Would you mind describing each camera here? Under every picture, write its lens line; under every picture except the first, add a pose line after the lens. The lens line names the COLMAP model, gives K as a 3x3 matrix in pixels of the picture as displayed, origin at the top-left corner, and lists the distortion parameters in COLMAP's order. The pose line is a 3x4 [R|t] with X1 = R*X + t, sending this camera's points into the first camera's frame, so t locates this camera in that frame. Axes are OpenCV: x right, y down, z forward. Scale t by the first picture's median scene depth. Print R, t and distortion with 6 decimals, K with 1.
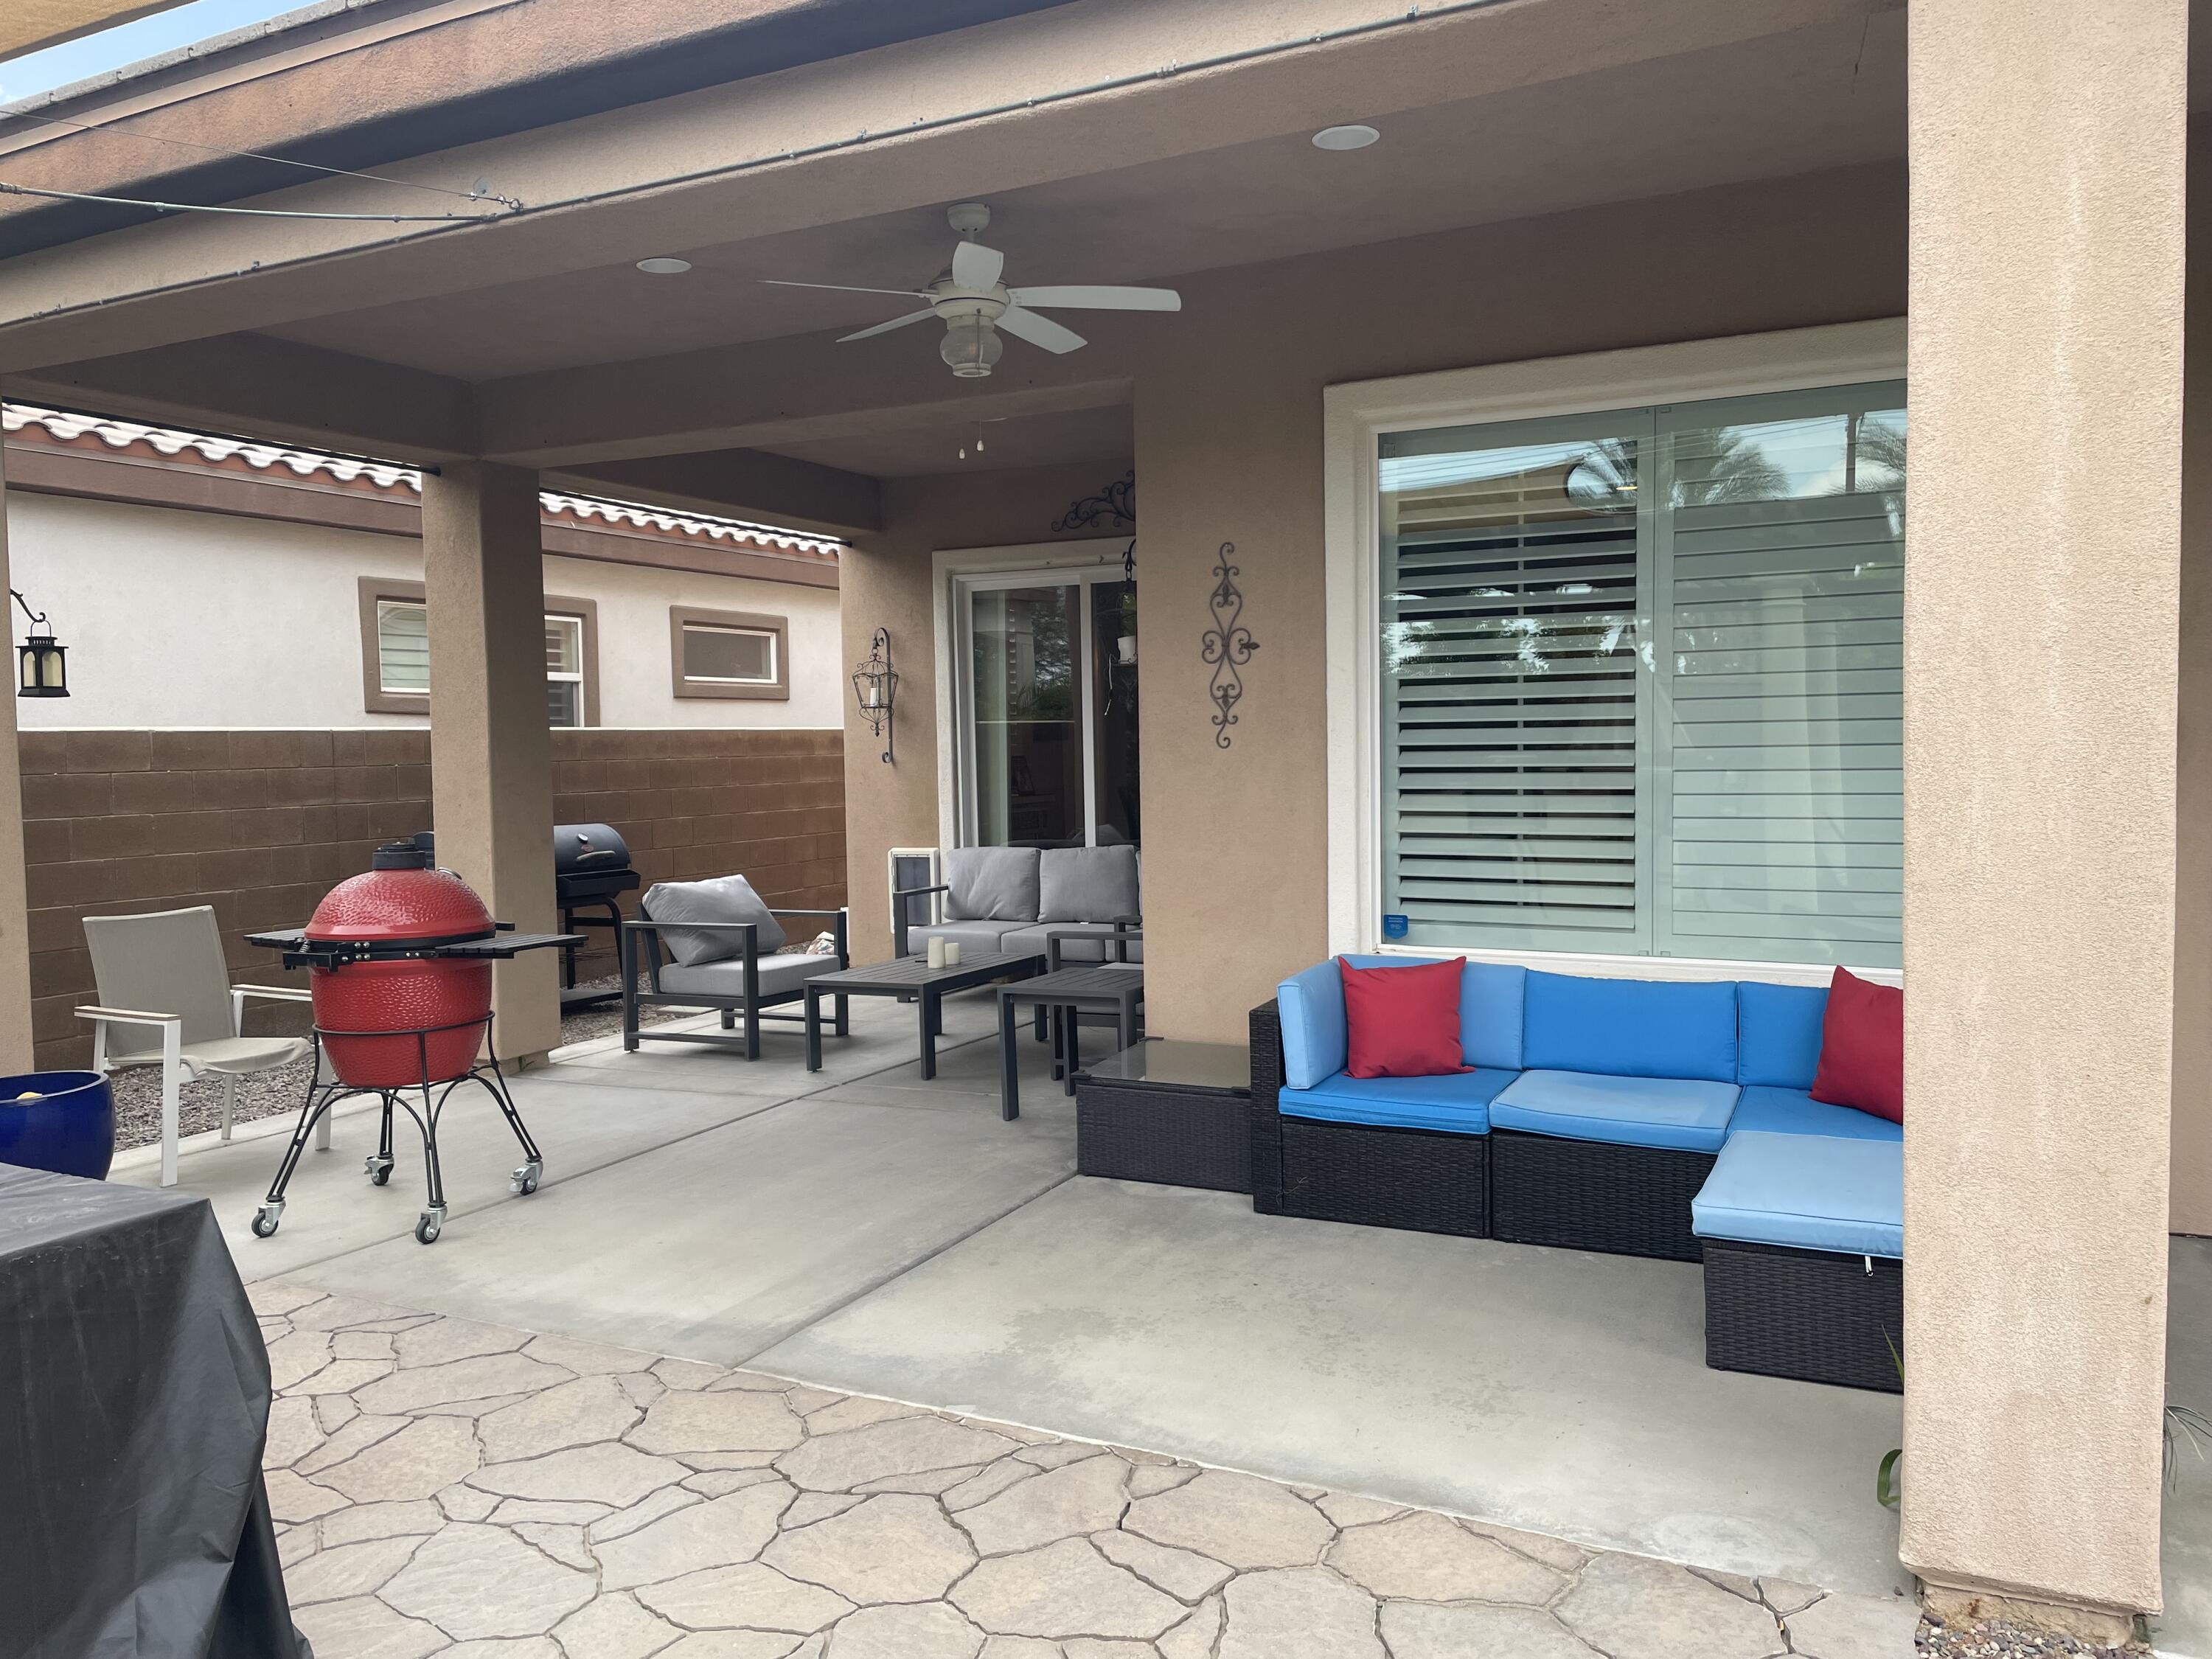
lens RADIAL K [[1696.3, 0, 1106.0], [0, 1696.3, 829.5], [0, 0, 1]] dist [0.112526, -0.150295]
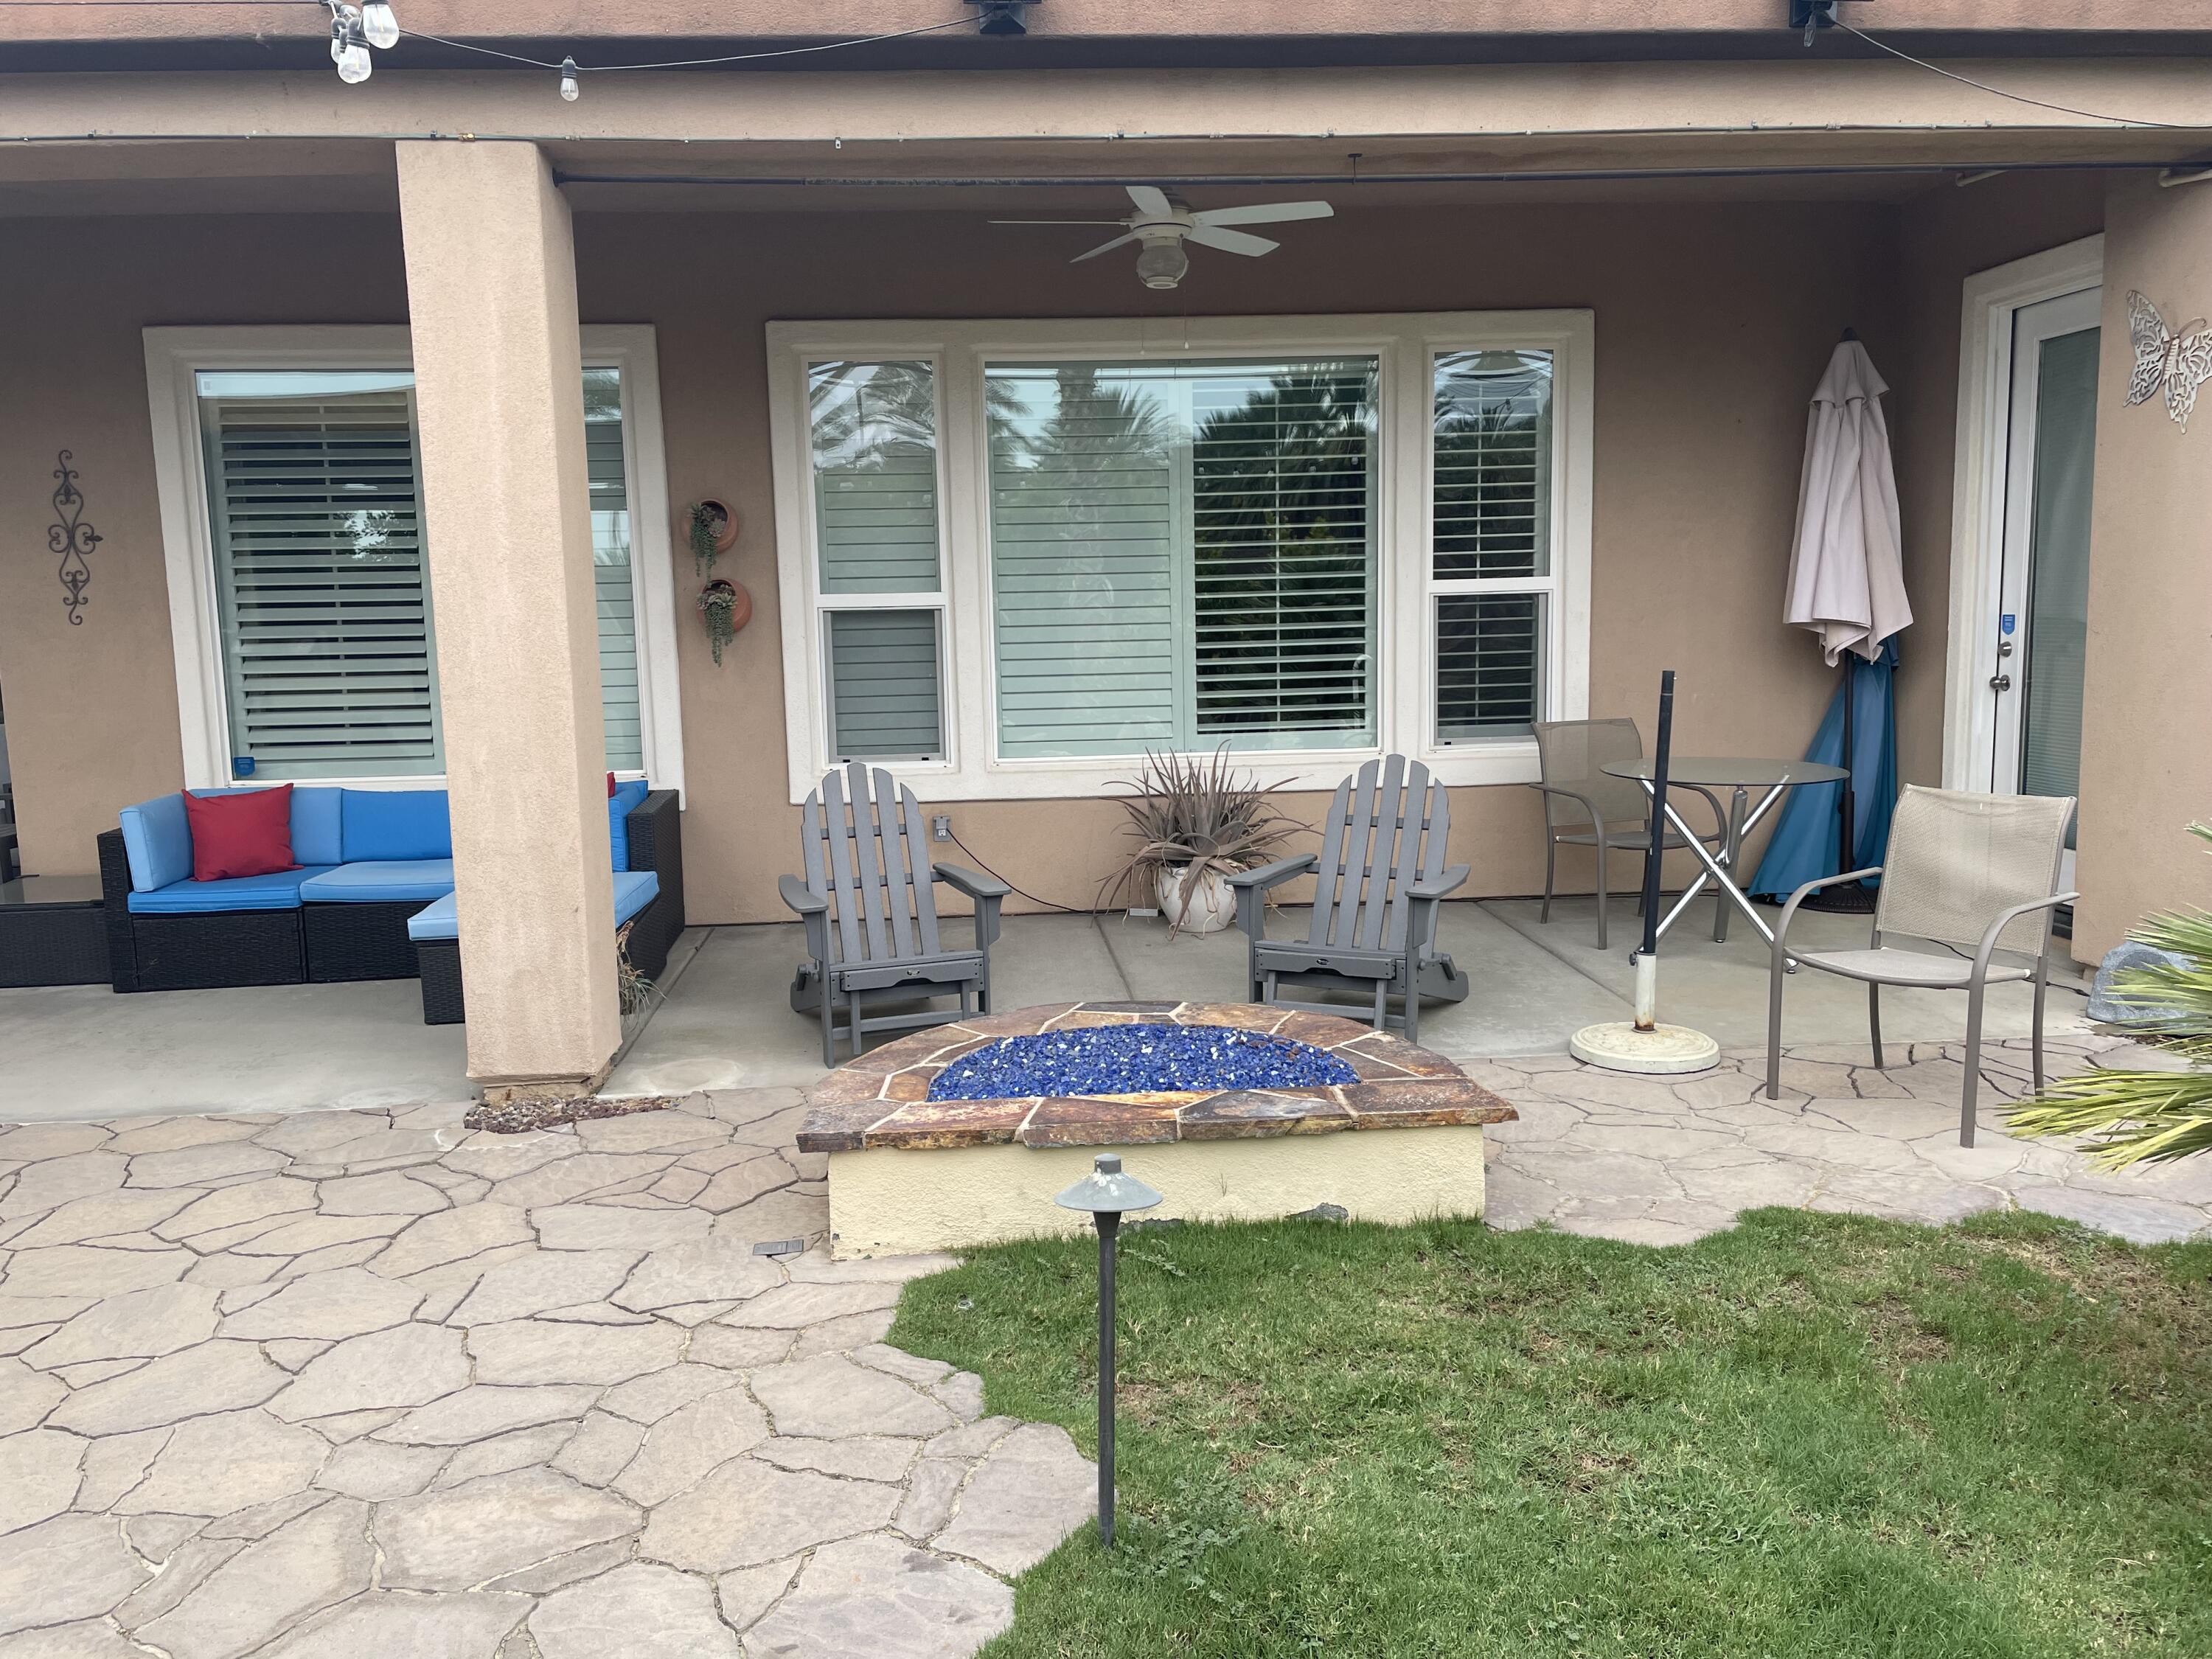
lens RADIAL K [[1657.8, 0, 1085.7], [0, 1657.8, 803.0], [0, 0, 1]] dist [0.090264, -0.110944]
pose [[0.859827, -0.065864, 0.506319, 0.084107], [0.037102, 0.997083, 0.066697, 0.027771], [-0.509235, -0.038562, 0.859763, -0.443548]]
